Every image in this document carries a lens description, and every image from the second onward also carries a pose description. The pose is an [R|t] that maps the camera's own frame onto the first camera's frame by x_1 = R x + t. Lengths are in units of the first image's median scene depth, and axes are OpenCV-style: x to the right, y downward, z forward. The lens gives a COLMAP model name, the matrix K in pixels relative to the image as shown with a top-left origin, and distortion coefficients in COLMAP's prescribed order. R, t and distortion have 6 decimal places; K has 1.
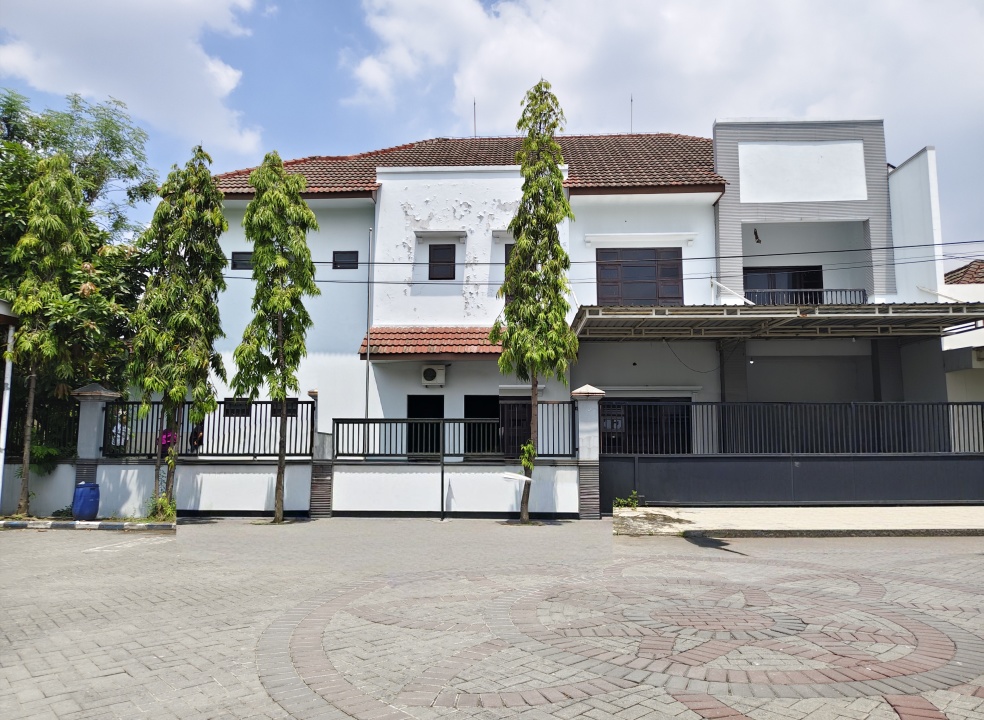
lens RADIAL K [[717.6, 0, 492.0], [0, 717.6, 360.0], [0, 0, 1]] dist [0.020621, -0.076768]
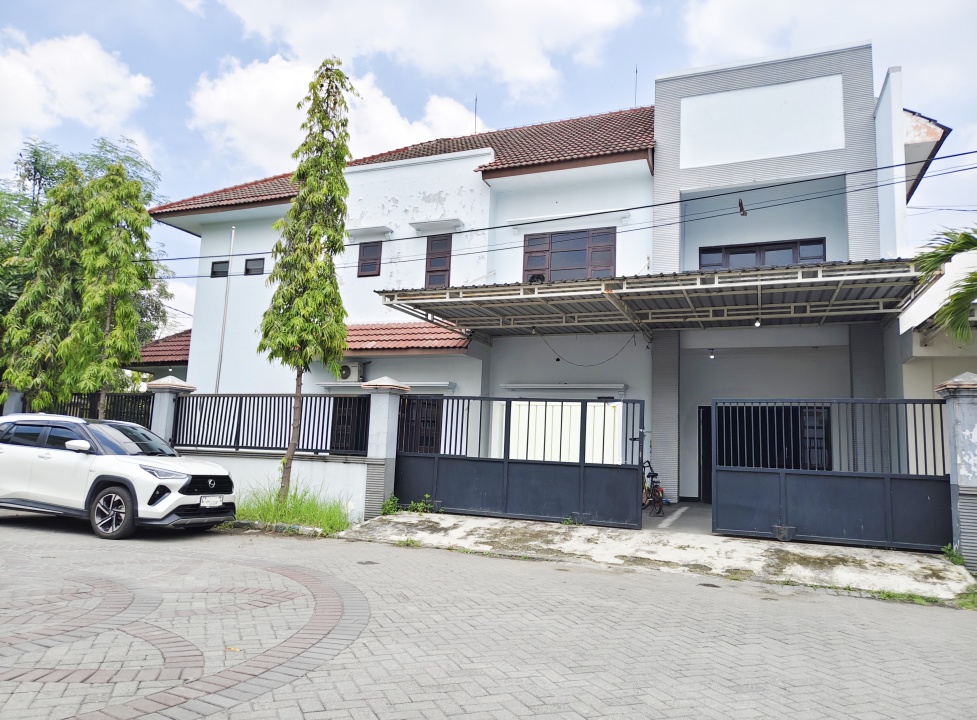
lens RADIAL K [[696.2, 0, 488.5], [0, 696.2, 360.0], [0, 0, 1]] dist [0.033722, -0.072539]
pose [[0.937942, -0.009416, -0.346663, 0.422347], [0.003534, 0.999839, -0.017596, 0.021498], [0.346773, 0.015279, 0.937825, 0.150993]]
